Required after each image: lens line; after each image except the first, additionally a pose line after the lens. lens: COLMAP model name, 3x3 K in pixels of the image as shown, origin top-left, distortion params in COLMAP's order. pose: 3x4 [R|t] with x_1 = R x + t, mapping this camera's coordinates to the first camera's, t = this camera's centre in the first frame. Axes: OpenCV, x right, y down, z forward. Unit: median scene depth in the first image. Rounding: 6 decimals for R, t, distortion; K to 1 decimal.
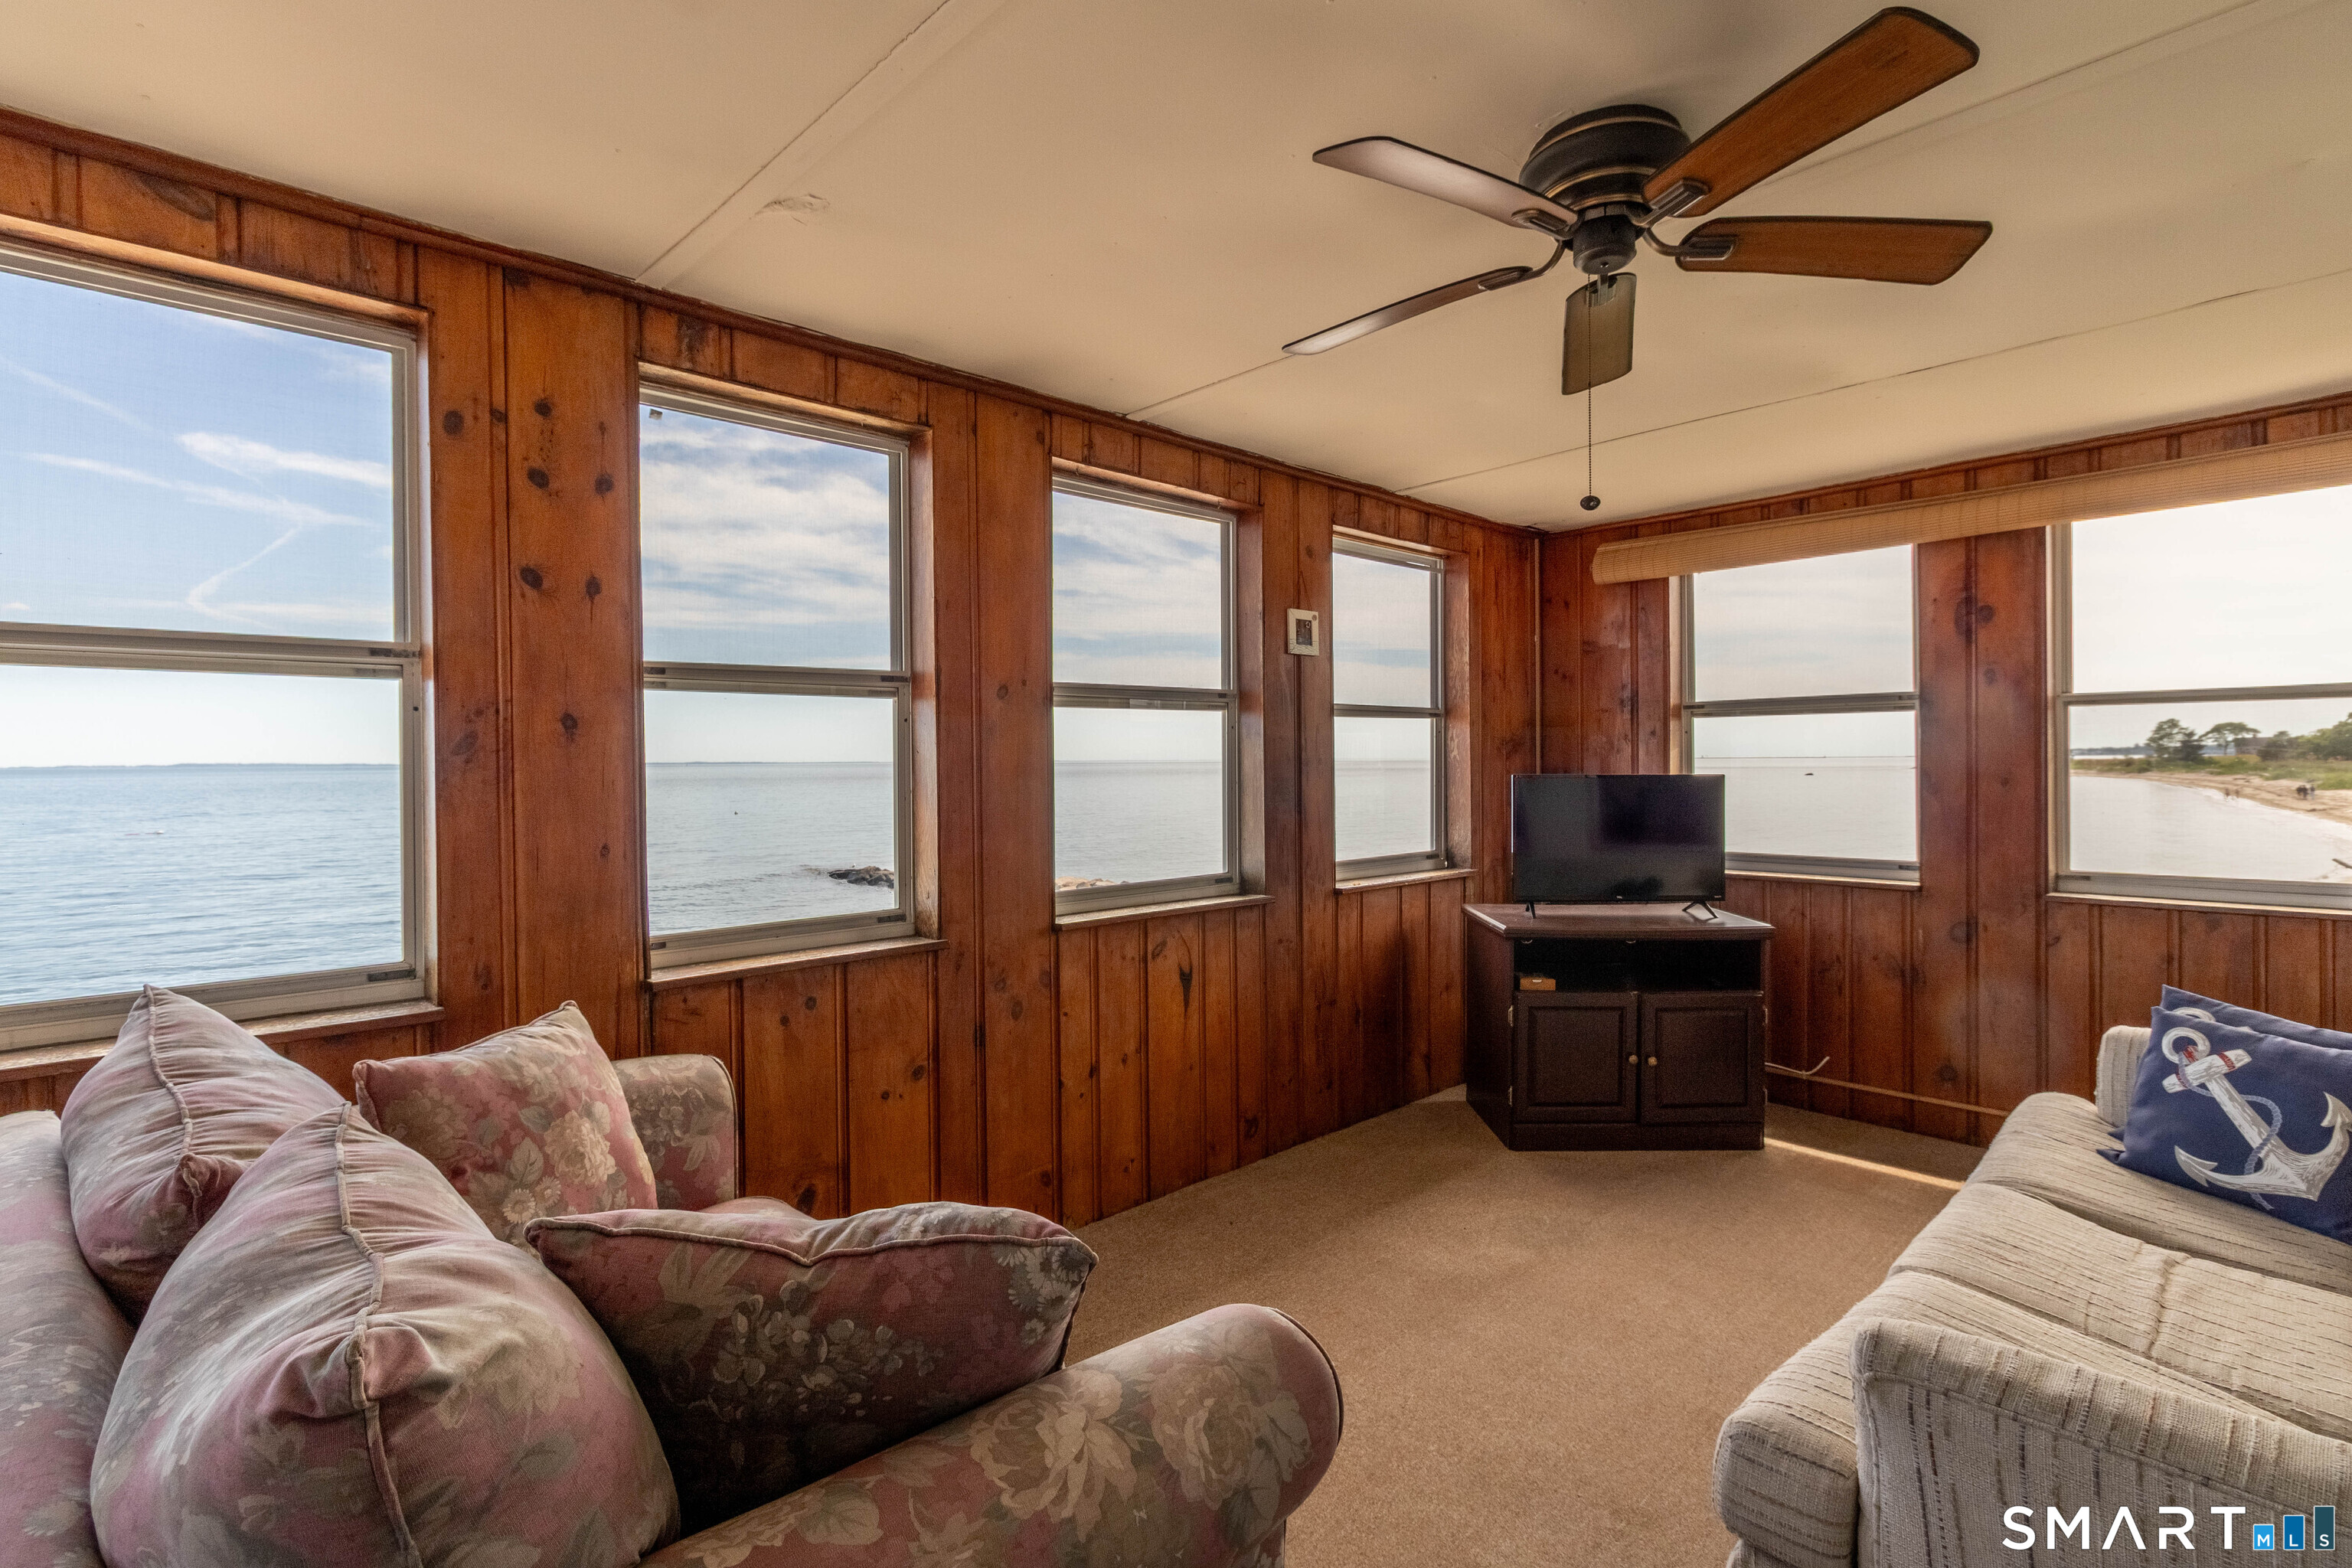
lens RADIAL K [[1092.8, 0, 1173.8], [0, 1092.8, 774.4], [0, 0, 1]] dist [0.004855, -0.000868]
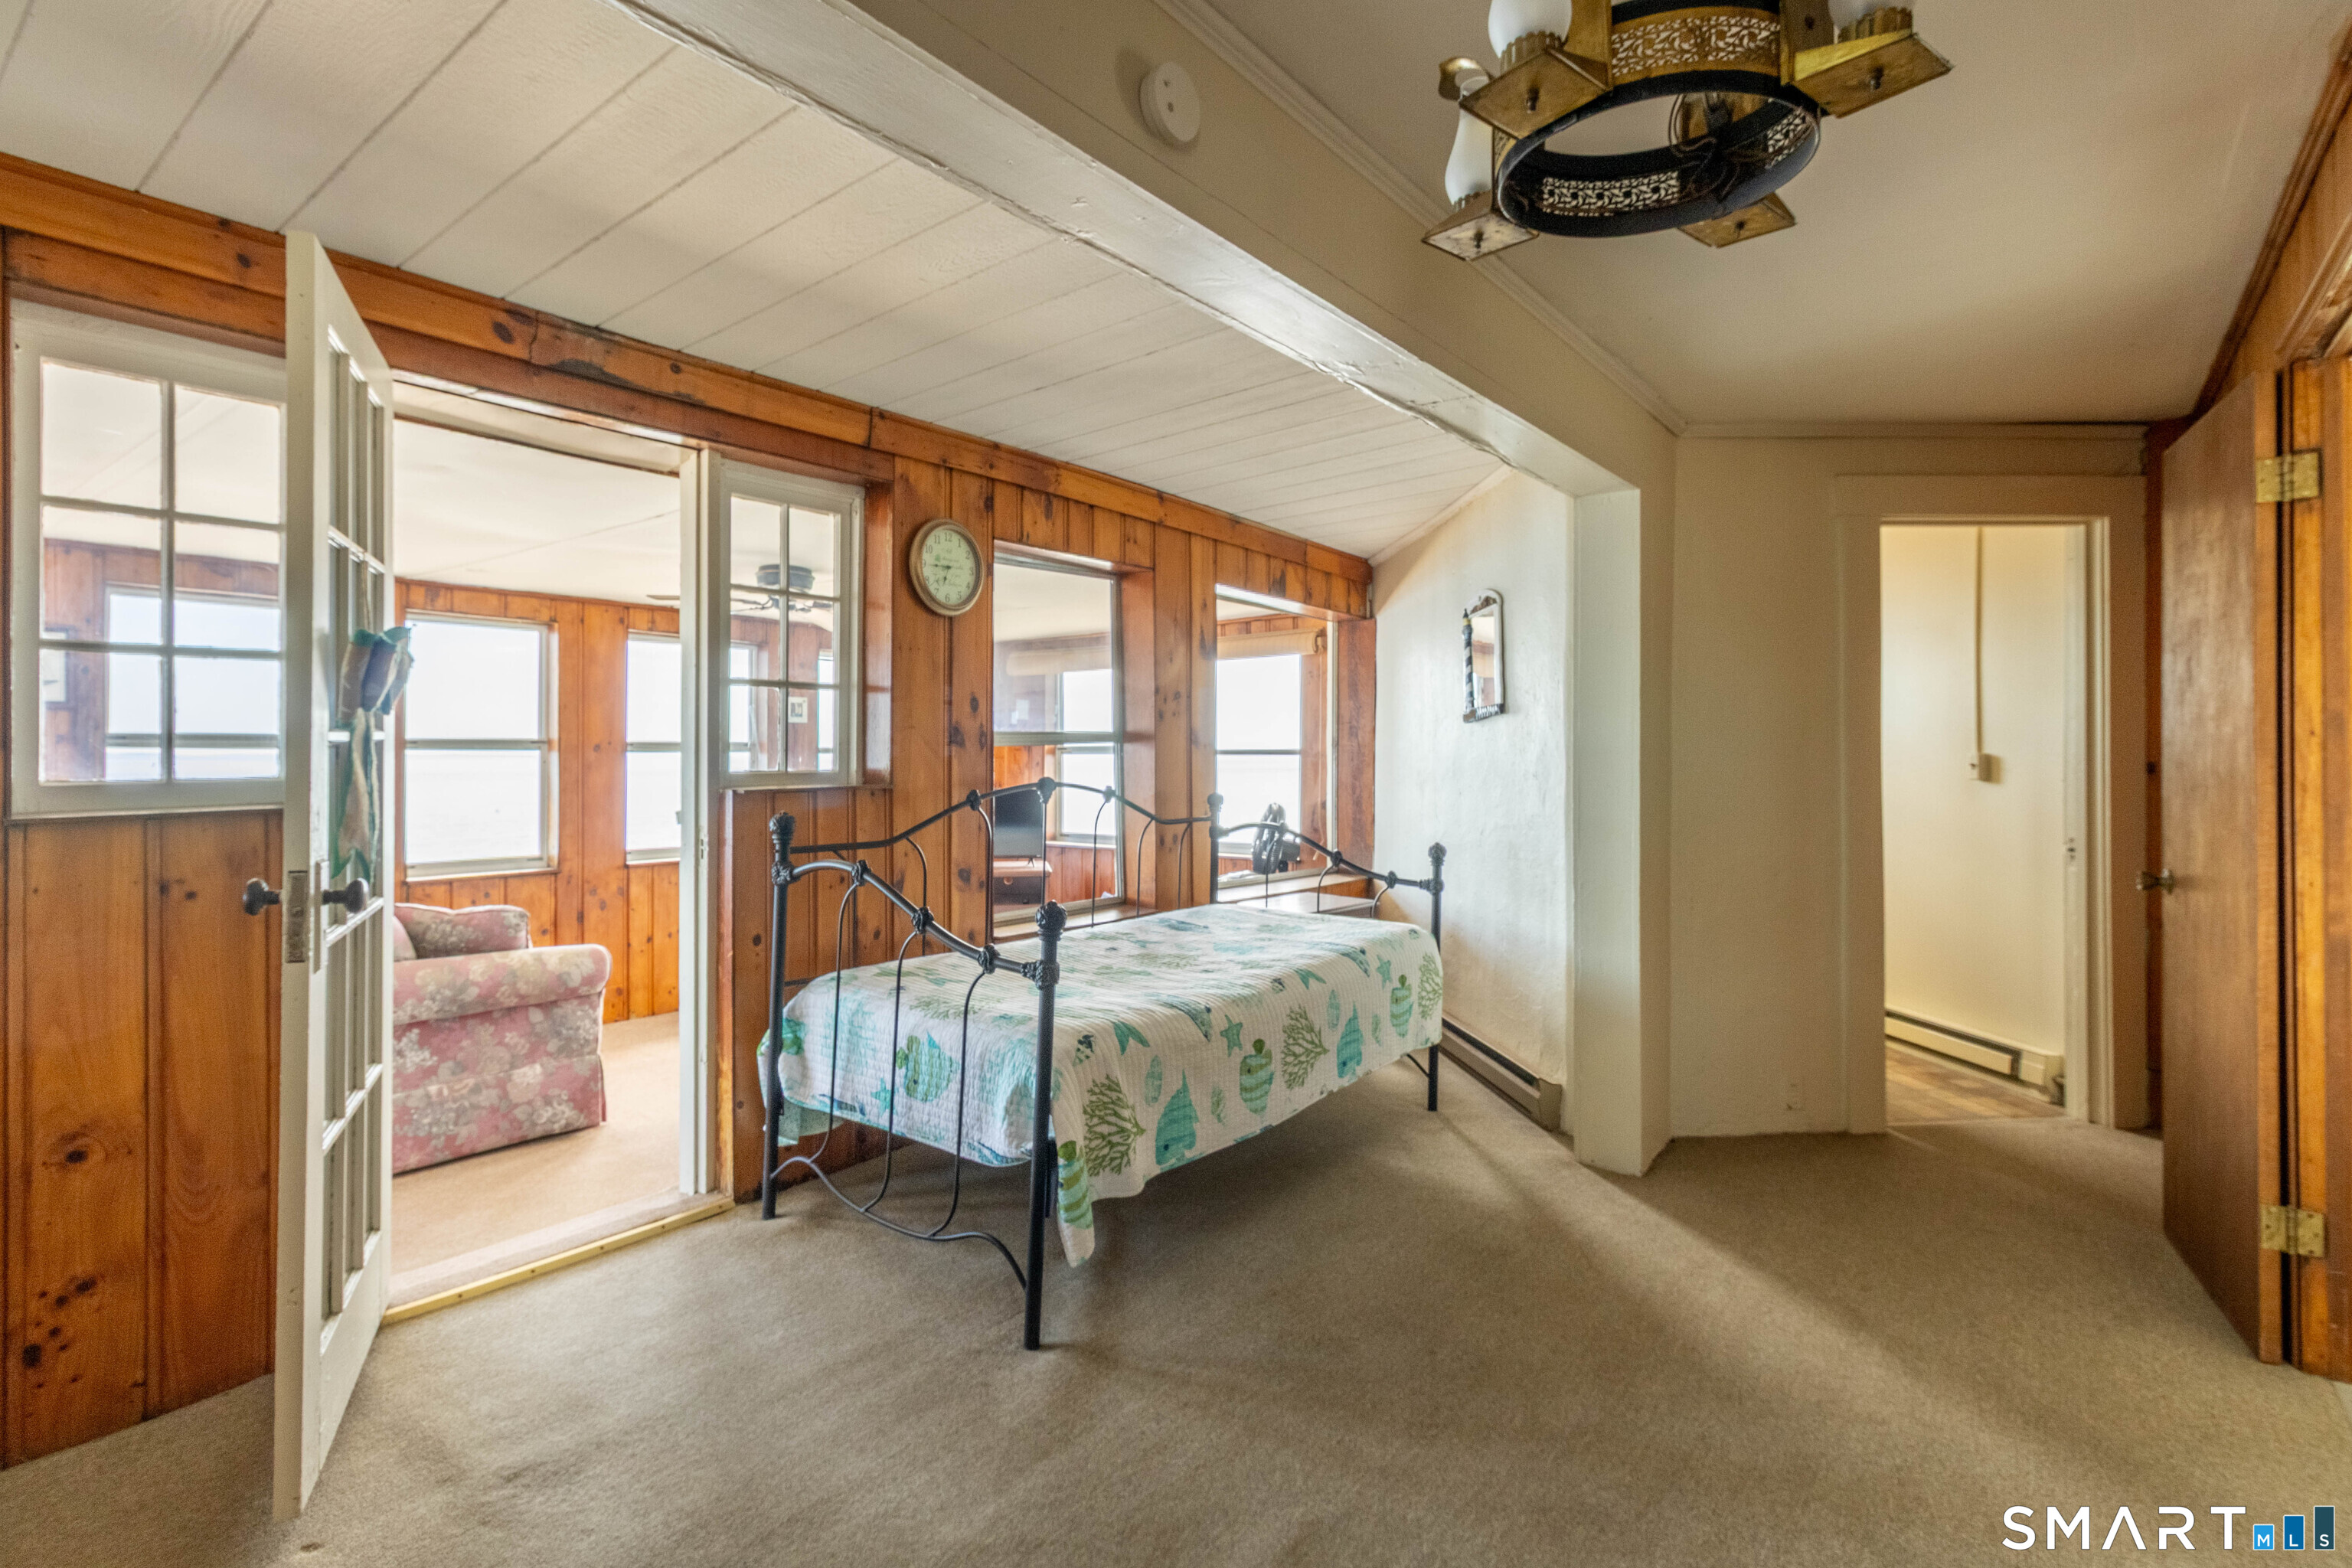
lens RADIAL K [[1135.6, 0, 1150.6], [0, 1135.6, 750.4], [0, 0, 1]] dist [0.002767, 0.001451]
pose [[0.990451, 0.007562, 0.137654, 0.549757], [-0.004662, 0.999761, -0.021376, -0.029528], [-0.137783, 0.020530, 0.990250, -1.184374]]
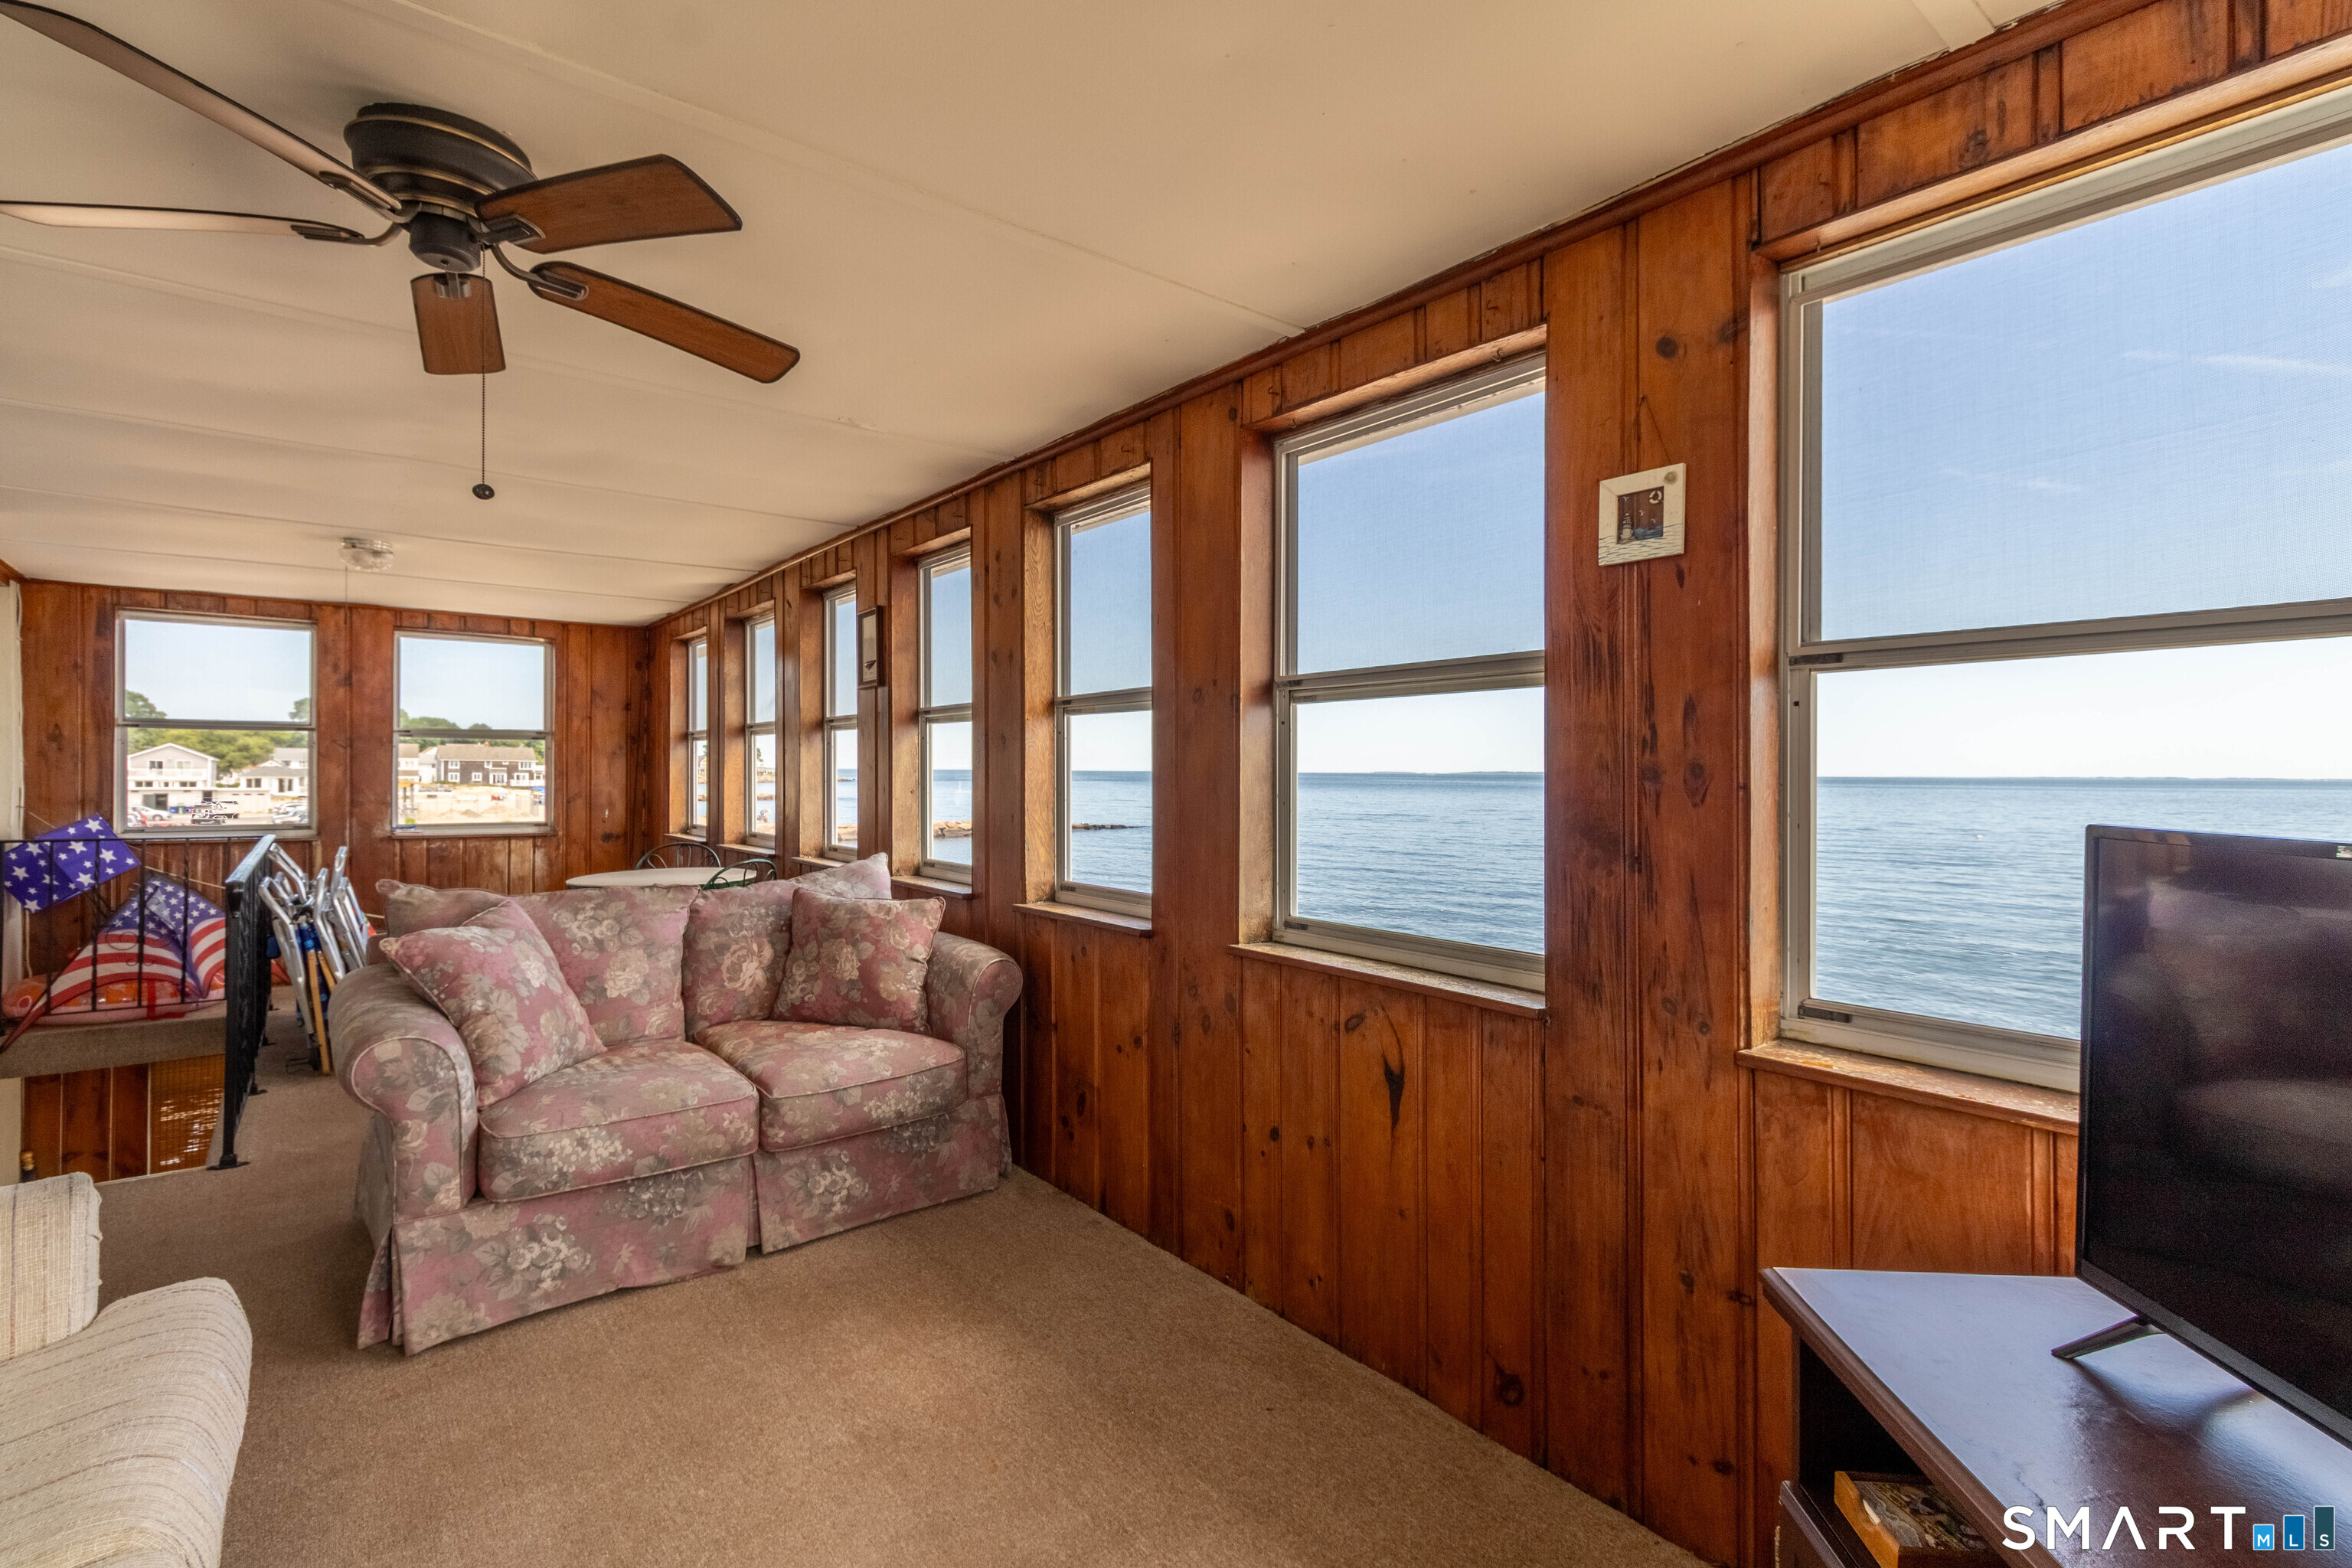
lens RADIAL K [[1065.1, 0, 1182.1], [0, 1065.1, 776.8], [0, 0, 1]] dist [0.003762, 0.000313]
pose [[-0.069883, 0.015522, -0.997434, 0.771042], [-0.015295, 0.999745, 0.016630, -0.016925], [0.997438, 0.016418, -0.069627, 1.012493]]
